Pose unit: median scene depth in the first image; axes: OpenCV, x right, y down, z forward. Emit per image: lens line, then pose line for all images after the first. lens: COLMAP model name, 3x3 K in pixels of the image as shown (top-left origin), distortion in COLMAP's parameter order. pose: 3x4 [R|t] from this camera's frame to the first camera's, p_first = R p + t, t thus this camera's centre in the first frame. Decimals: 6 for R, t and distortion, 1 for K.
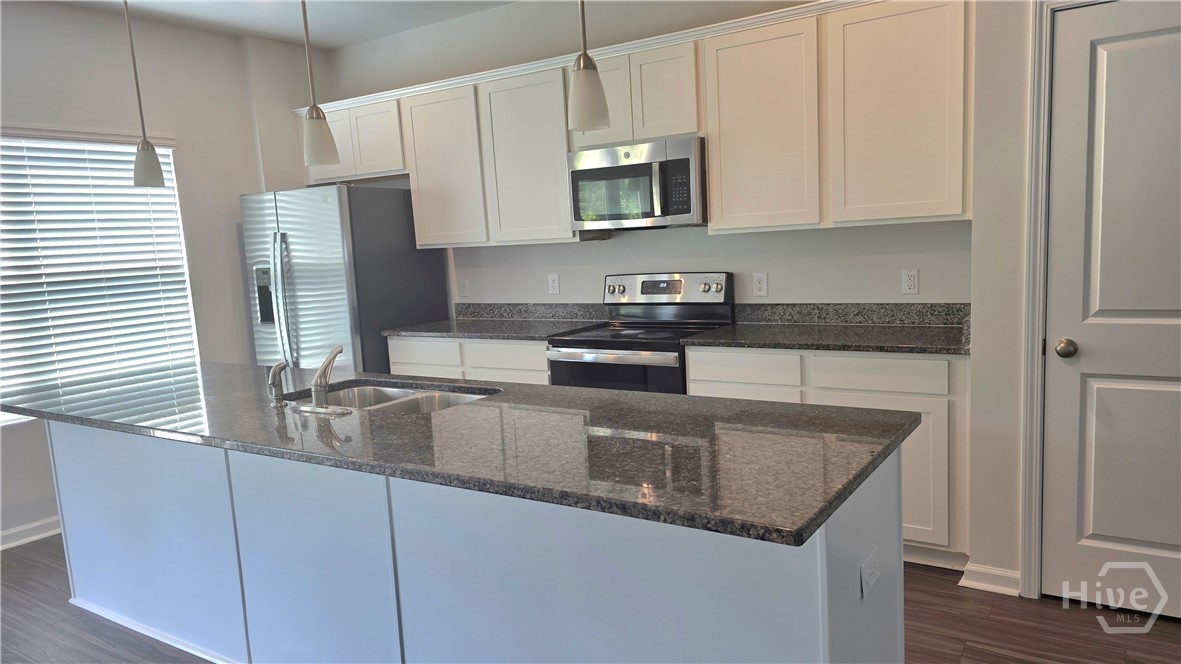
lens RADIAL K [[793.4, 0, 591.0], [0, 793.4, 340.2], [0, 0, 1]] dist [0.050931, -0.007122]
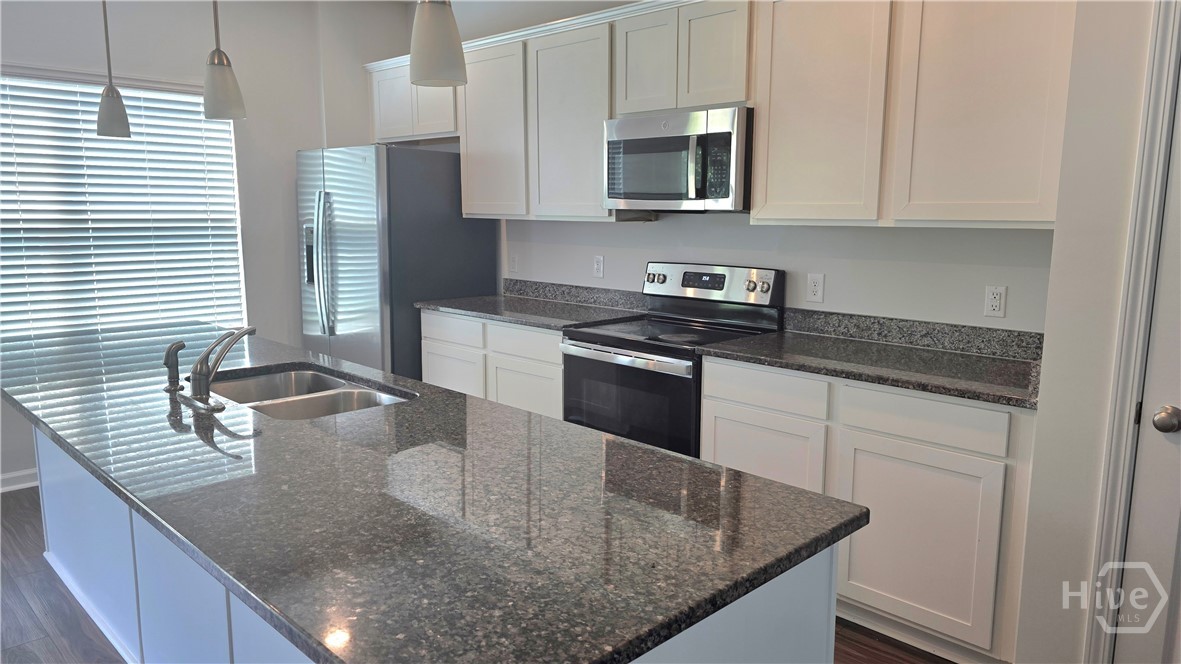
lens RADIAL K [[793.4, 0, 599.1], [0, 793.4, 325.9], [0, 0, 1]] dist [0.050931, -0.007122]
pose [[0.979881, 0.088847, -0.178717, 0.137913], [-0.085353, 0.995981, 0.027158, -0.031937], [0.180411, -0.011358, 0.983526, 0.128493]]
